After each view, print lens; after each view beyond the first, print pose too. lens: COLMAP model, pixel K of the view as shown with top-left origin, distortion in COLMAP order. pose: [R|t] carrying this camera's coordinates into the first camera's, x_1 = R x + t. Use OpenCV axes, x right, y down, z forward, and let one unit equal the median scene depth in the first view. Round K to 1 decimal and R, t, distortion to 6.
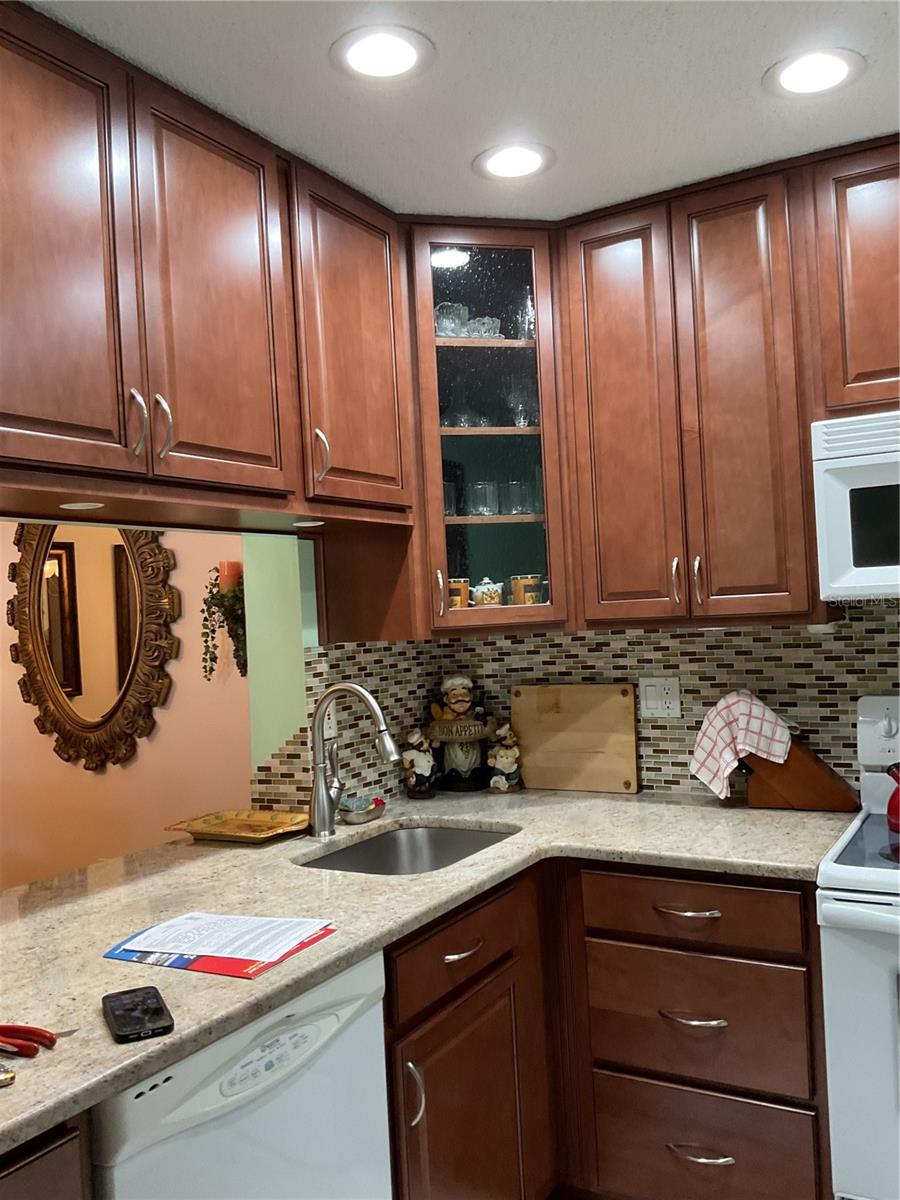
lens RADIAL K [[1002.1, 0, 449.2], [0, 1002.1, 595.8], [0, 0, 1]] dist [0.012393, 0.000499]
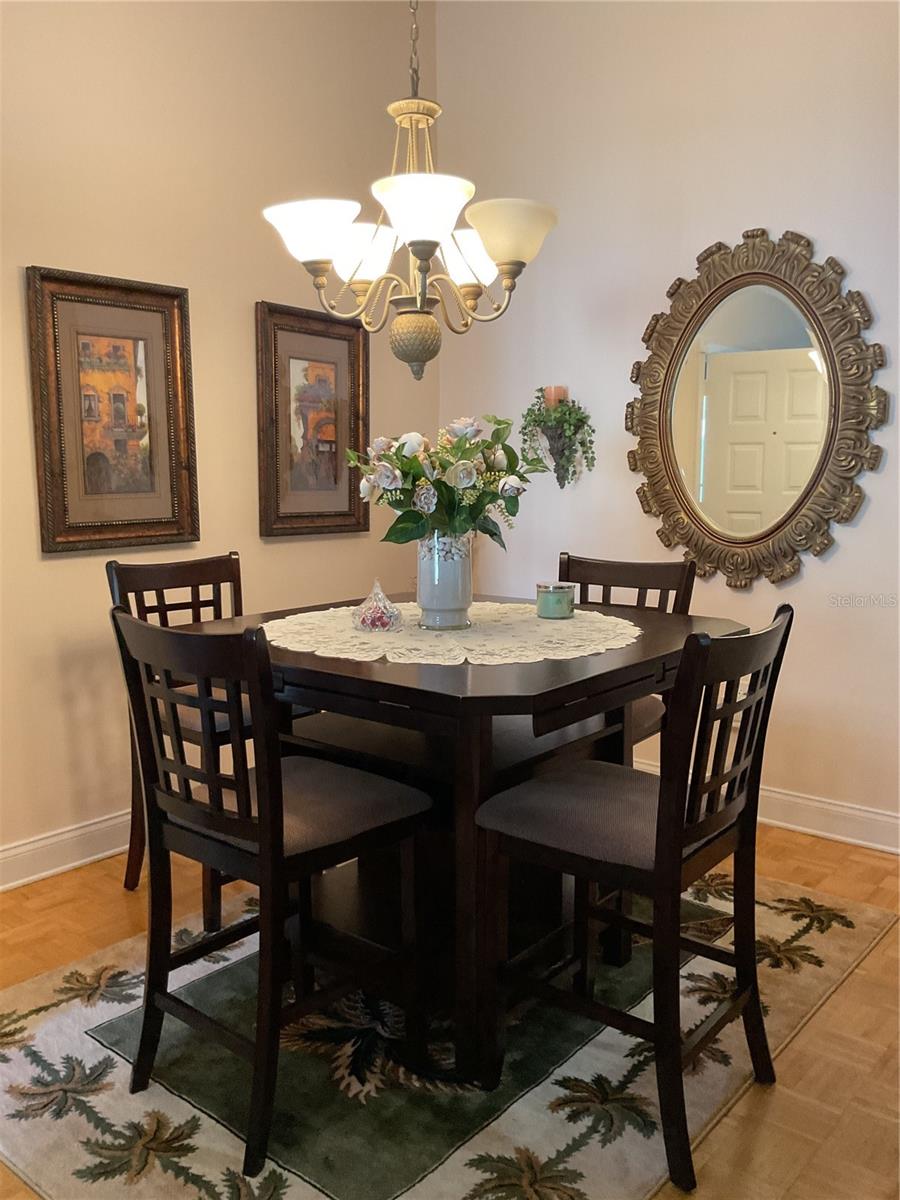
lens RADIAL K [[1002.1, 0, 450.6], [0, 1002.1, 604.8], [0, 0, 1]] dist [0.012393, 0.000499]
pose [[0.986296, 0.067637, -0.150482, -0.489396], [-0.044722, 0.987558, 0.150764, 0.061402], [0.158806, -0.141968, 0.977049, 0.041845]]
